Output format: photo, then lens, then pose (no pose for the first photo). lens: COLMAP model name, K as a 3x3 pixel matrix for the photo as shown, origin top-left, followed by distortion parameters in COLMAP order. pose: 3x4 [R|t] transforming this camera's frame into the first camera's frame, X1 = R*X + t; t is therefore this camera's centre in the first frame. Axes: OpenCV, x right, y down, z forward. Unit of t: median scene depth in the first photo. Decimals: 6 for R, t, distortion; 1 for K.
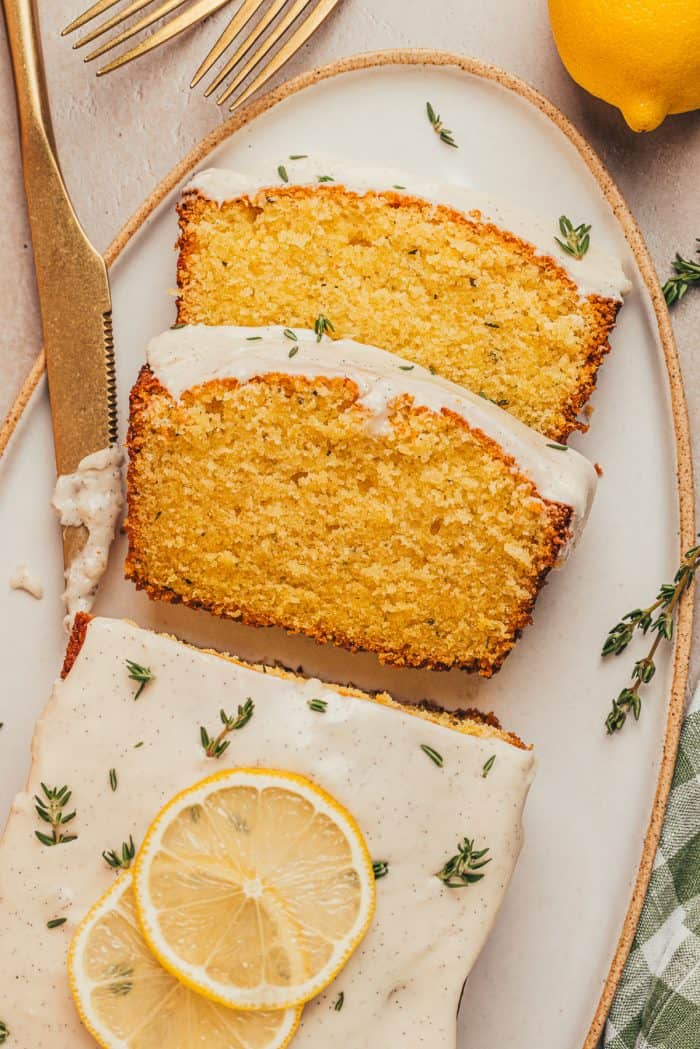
lens RADIAL K [[3747.8, 0, 350.0], [0, 3747.8, 524.5], [0, 0, 1]] dist [0.185038, -1.343299]
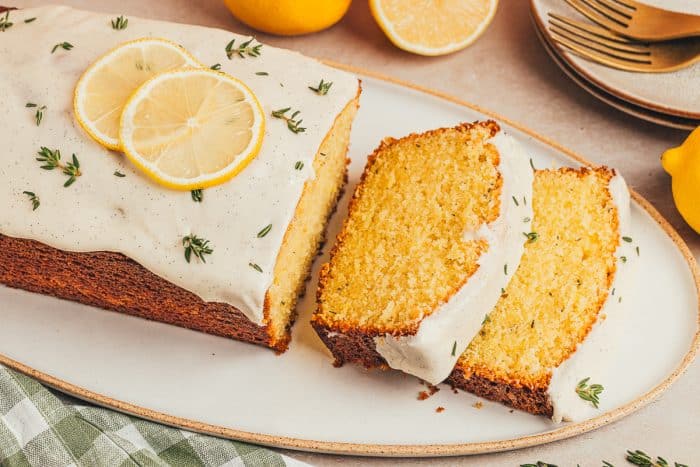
lens RADIAL K [[2500.9, 0, 350.0], [0, 2500.9, 233.5], [0, 0, 1]] dist [0.185038, -1.343299]
pose [[-0.042268, 0.827922, -0.559249, 0.604650], [-0.998799, -0.021143, 0.044189, -0.022130], [0.024761, 0.560445, 0.827821, 0.103436]]
